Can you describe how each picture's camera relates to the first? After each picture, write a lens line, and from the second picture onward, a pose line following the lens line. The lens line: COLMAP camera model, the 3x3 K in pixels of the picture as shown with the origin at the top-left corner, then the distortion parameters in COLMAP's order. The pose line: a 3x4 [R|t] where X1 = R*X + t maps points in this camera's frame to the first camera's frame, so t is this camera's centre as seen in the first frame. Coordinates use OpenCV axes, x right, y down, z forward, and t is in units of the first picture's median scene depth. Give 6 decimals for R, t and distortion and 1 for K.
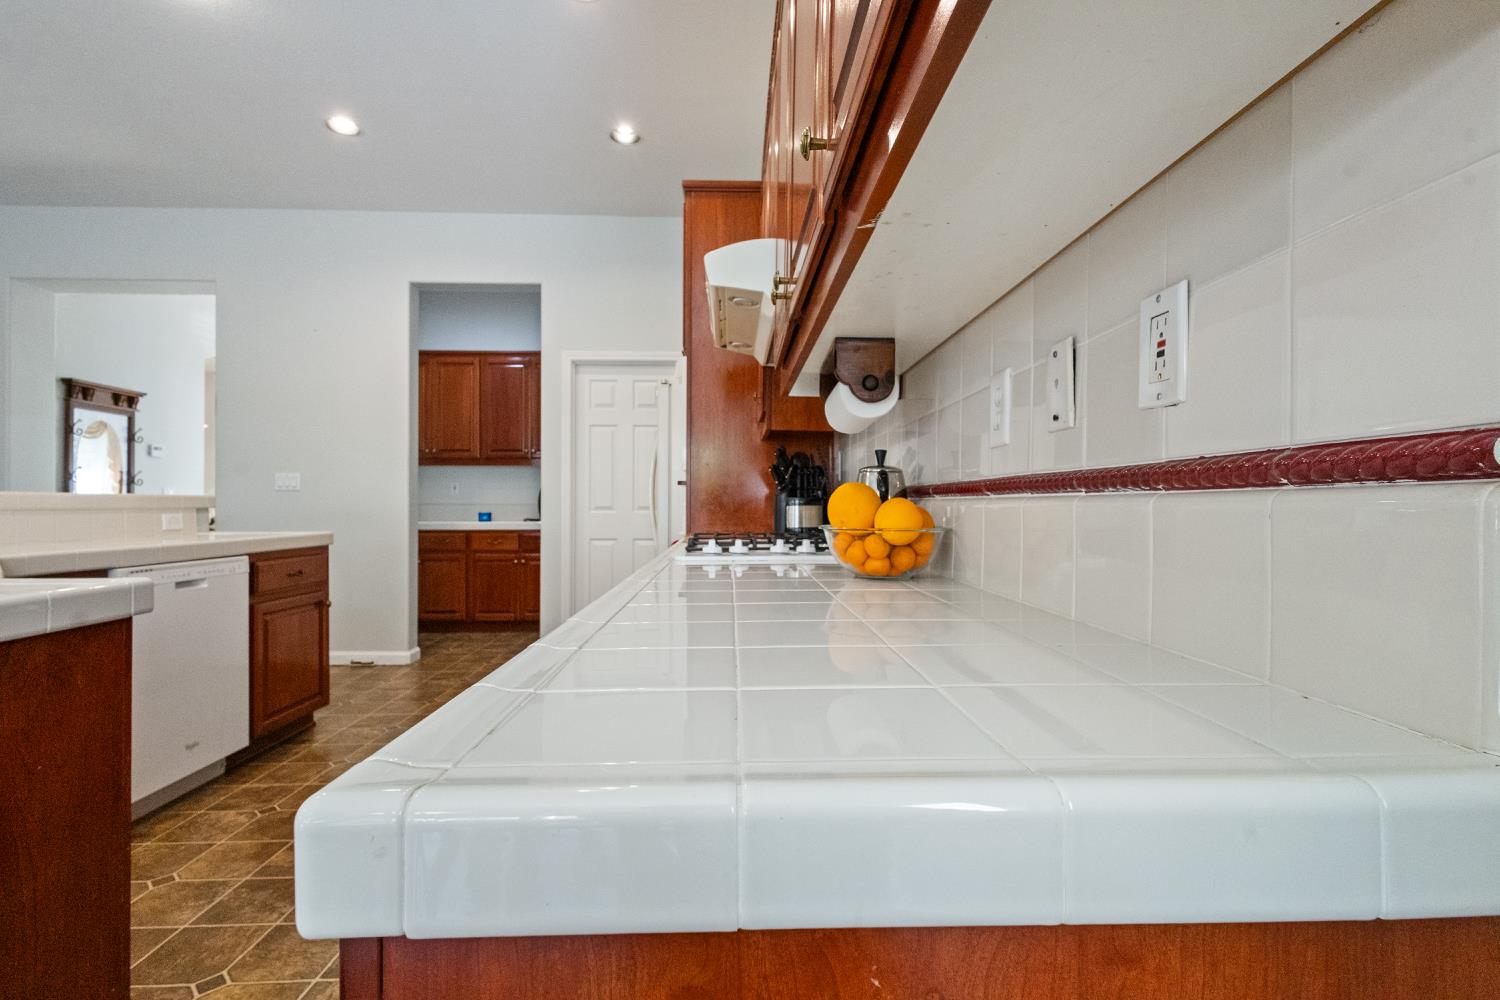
lens RADIAL K [[694.2, 0, 742.6], [0, 694.2, 501.1], [0, 0, 1]] dist [0.008504, -0.001036]
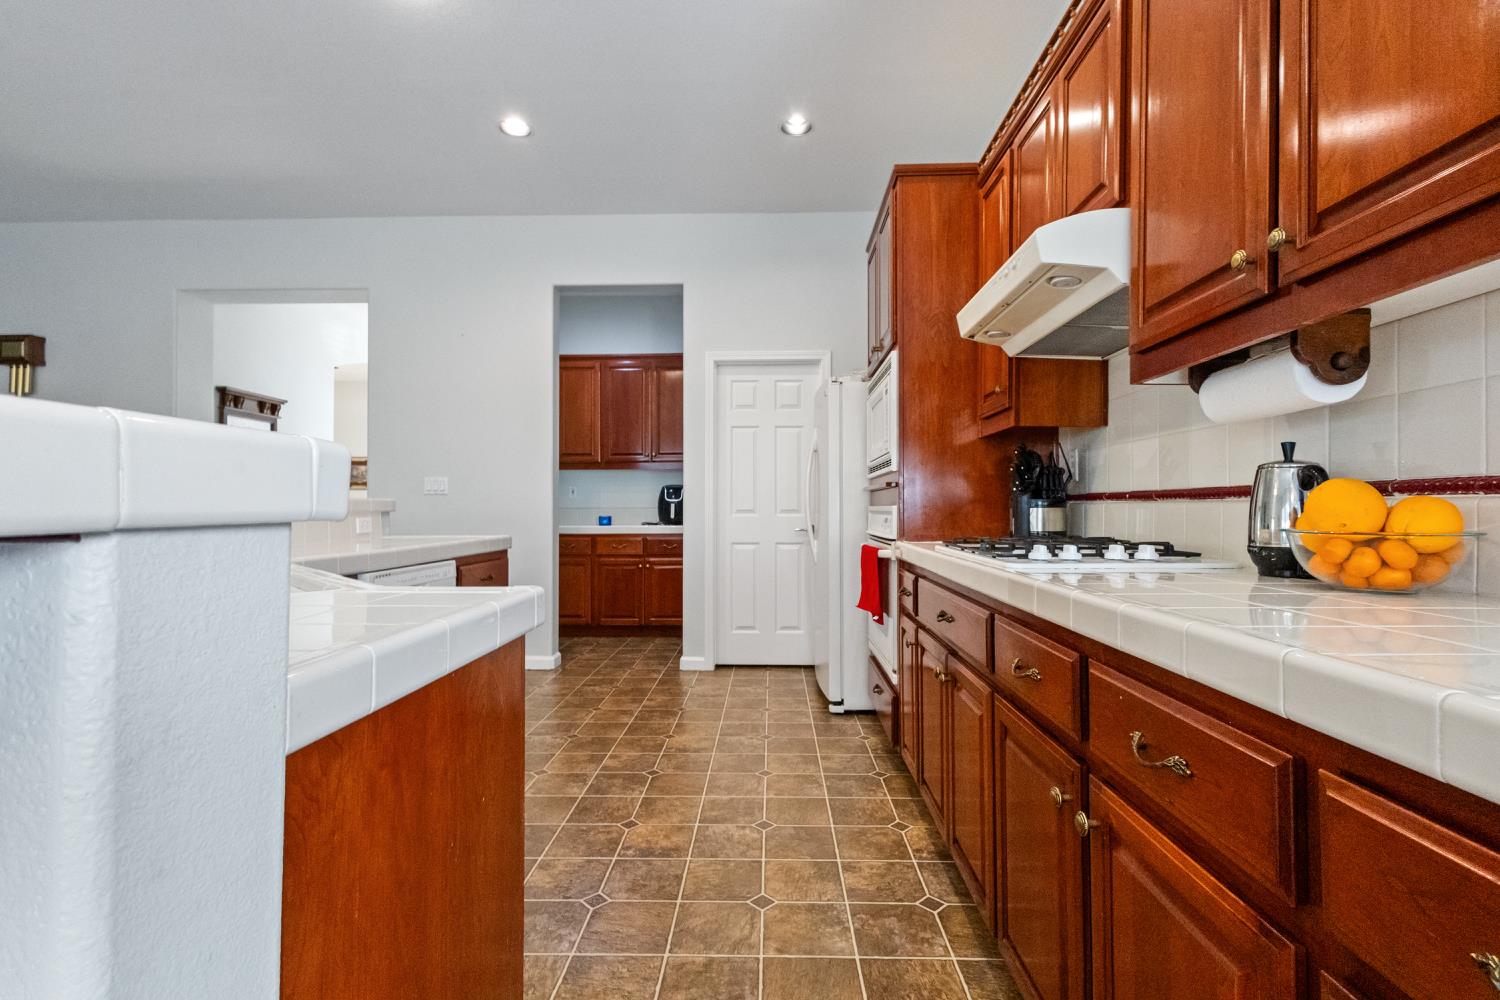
lens RADIAL K [[694.2, 0, 743.8], [0, 694.2, 496.4], [0, 0, 1]] dist [0.008504, -0.001036]
pose [[0.997716, -0.002940, -0.067485, -0.141466], [0.002070, 0.999914, -0.012968, 0.001324], [0.067517, 0.012799, 0.997636, 0.028283]]
